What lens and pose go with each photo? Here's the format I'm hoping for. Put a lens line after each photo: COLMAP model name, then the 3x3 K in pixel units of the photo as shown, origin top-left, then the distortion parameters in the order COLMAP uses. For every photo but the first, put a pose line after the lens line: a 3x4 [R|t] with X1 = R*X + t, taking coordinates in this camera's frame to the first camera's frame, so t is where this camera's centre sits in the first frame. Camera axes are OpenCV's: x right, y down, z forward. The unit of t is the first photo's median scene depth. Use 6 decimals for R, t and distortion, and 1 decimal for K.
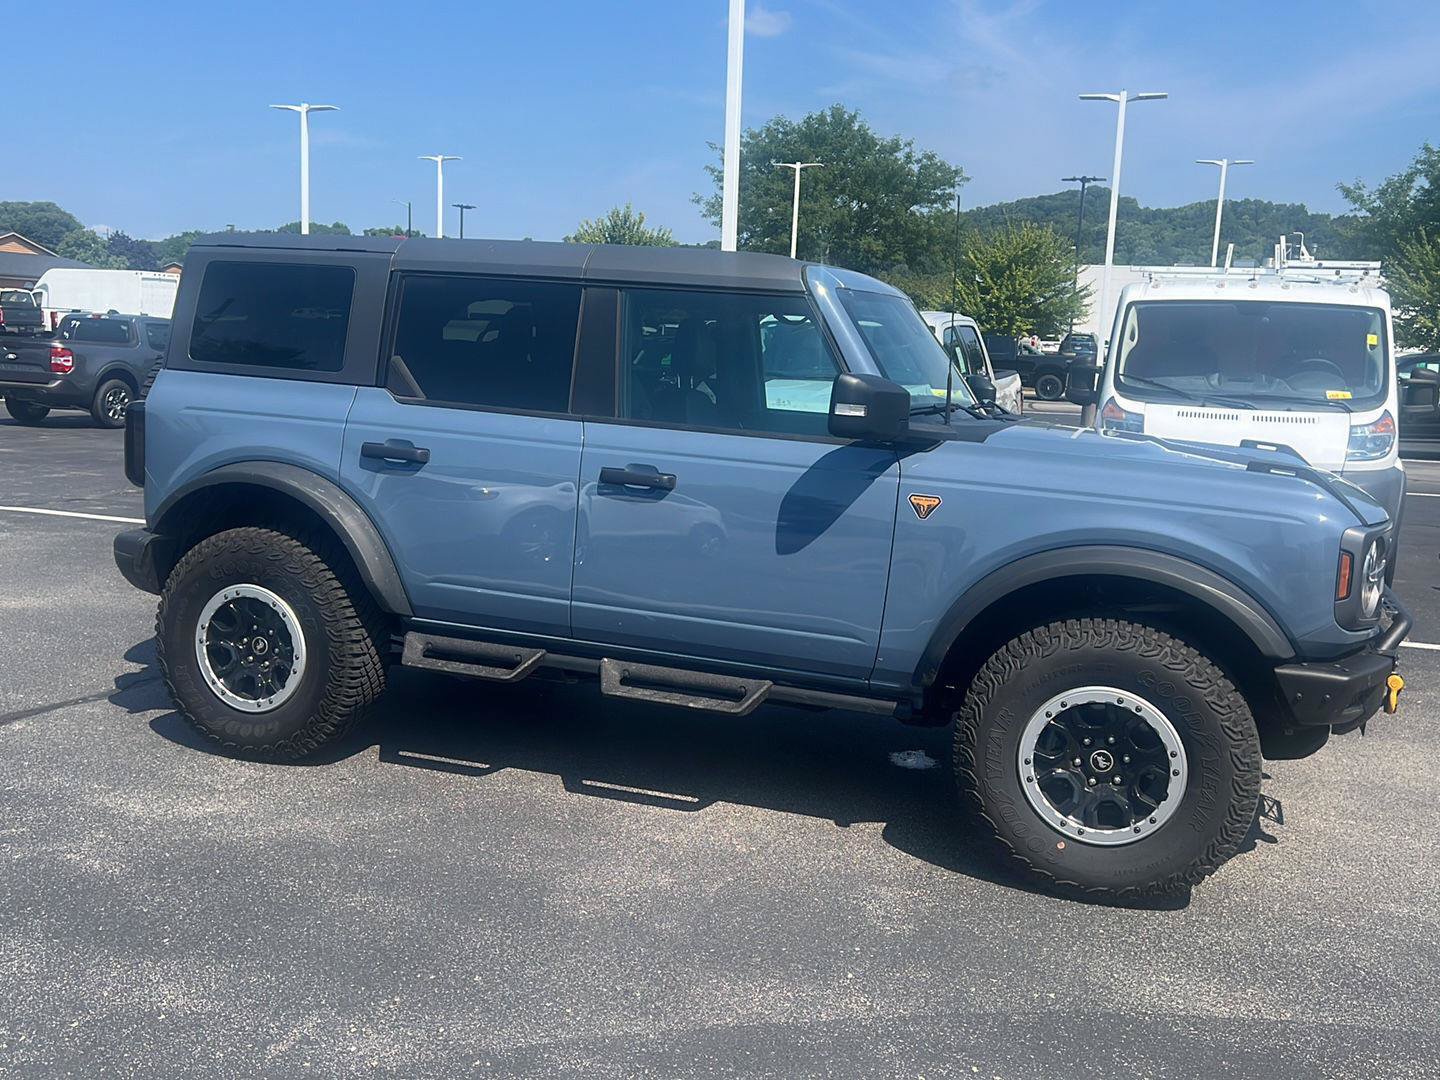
lens RADIAL K [[1400.2, 0, 709.8], [0, 1400.2, 554.8], [0, 0, 1]] dist [0.037856, 0.000000]
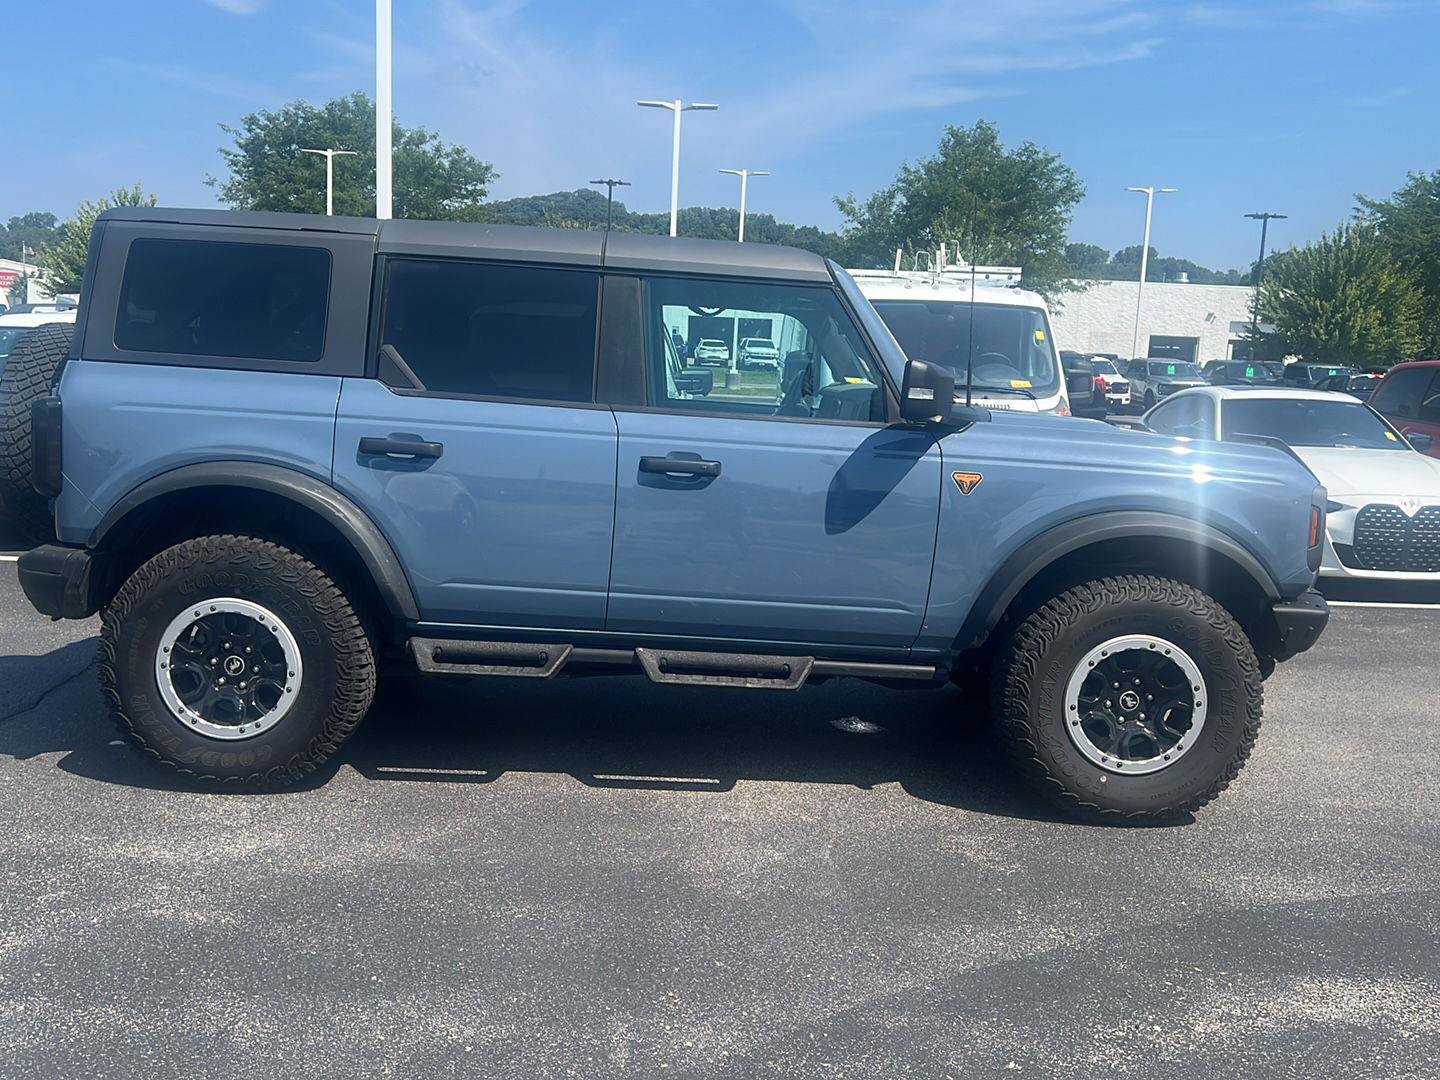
lens RADIAL K [[1400.2, 0, 720.2], [0, 1400.2, 556.0], [0, 0, 1]] dist [0.037856, 0.000000]
pose [[0.935797, -0.052114, 0.348666, -0.359635], [0.051079, 0.998620, 0.012170, -0.000856], [-0.348819, 0.006421, 0.937168, 0.043189]]
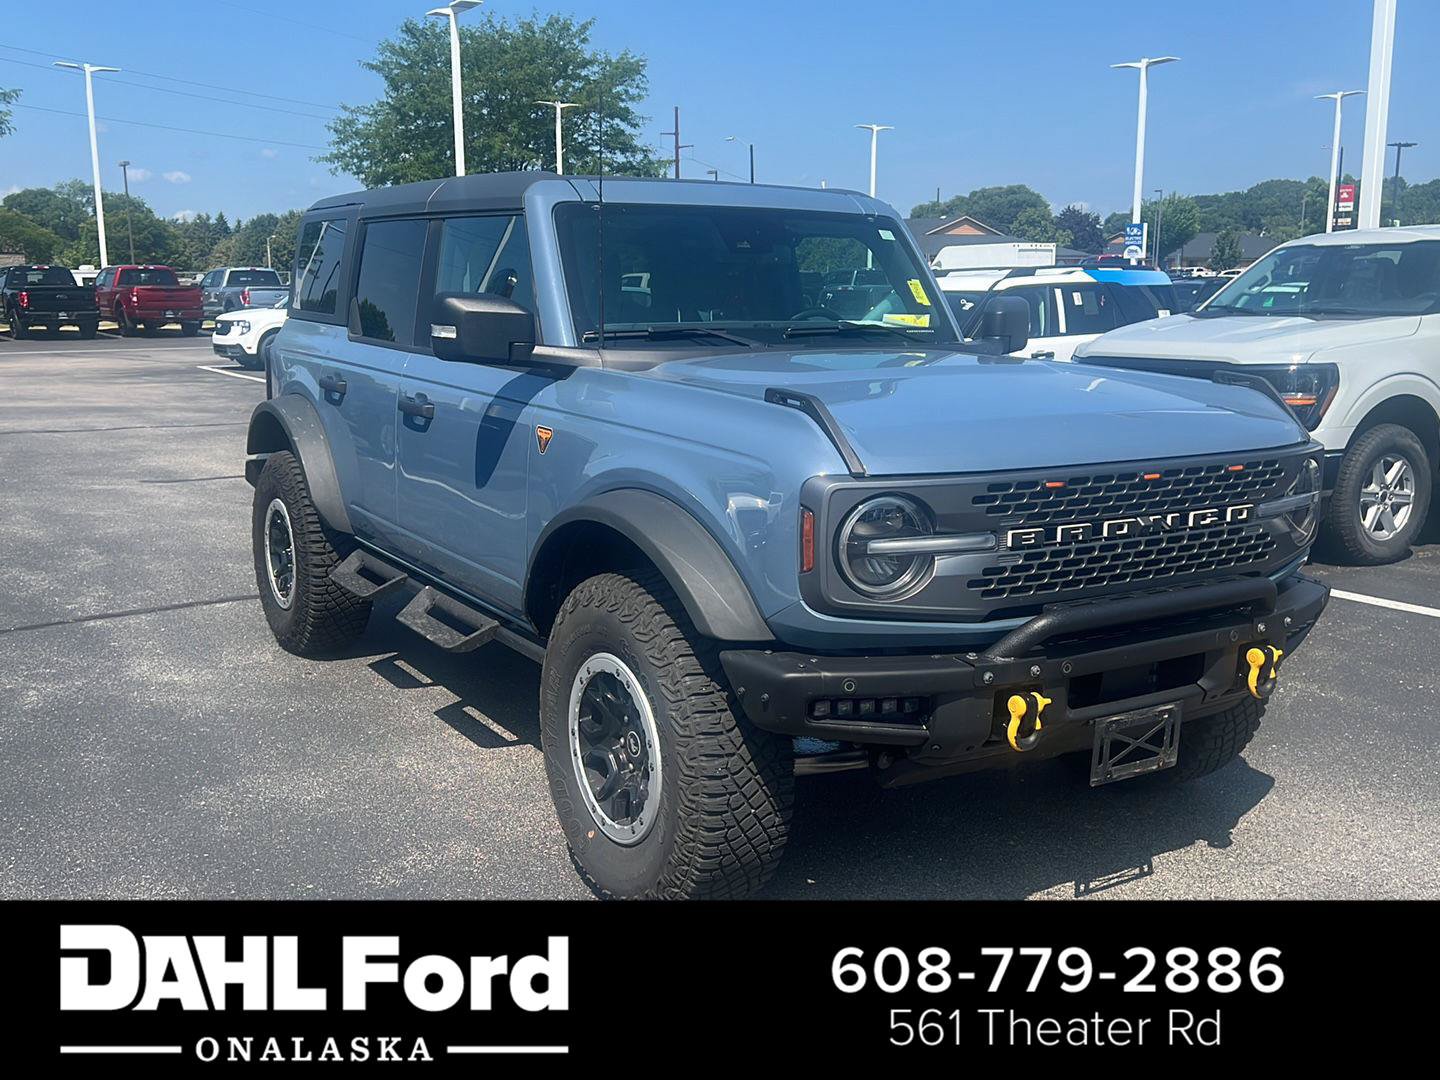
lens RADIAL K [[1400.2, 0, 708.0], [0, 1400.2, 542.2], [0, 0, 1]] dist [0.037856, 0.000000]
pose [[0.785289, 0.068879, -0.615286, 0.703138], [-0.060503, 0.997573, 0.034456, -0.004993], [0.616166, 0.010169, 0.787551, 0.312042]]
